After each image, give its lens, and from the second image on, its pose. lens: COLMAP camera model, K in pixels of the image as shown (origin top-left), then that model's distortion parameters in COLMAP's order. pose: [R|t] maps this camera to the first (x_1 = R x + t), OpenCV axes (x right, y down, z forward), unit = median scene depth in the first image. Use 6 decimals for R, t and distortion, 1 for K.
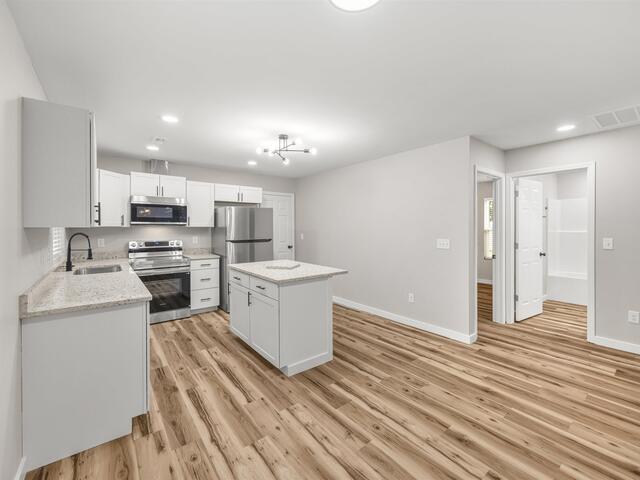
lens RADIAL K [[283.8, 0, 329.8], [0, 283.8, 232.7], [0, 0, 1]] dist [-0.009723, 0.000684]
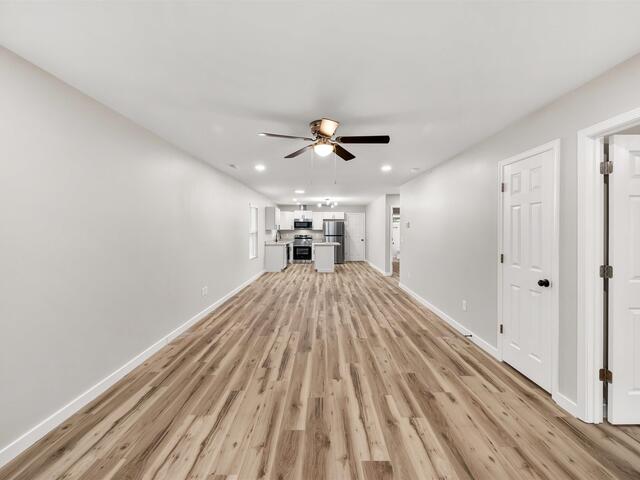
lens RADIAL K [[283.8, 0, 330.8], [0, 283.8, 228.8], [0, 0, 1]] dist [-0.009723, 0.000684]
pose [[0.802068, 0.000970, -0.597232, 1.121307], [-0.016370, 0.999659, -0.020362, 0.020605], [0.597008, 0.026109, 0.801810, -0.935873]]
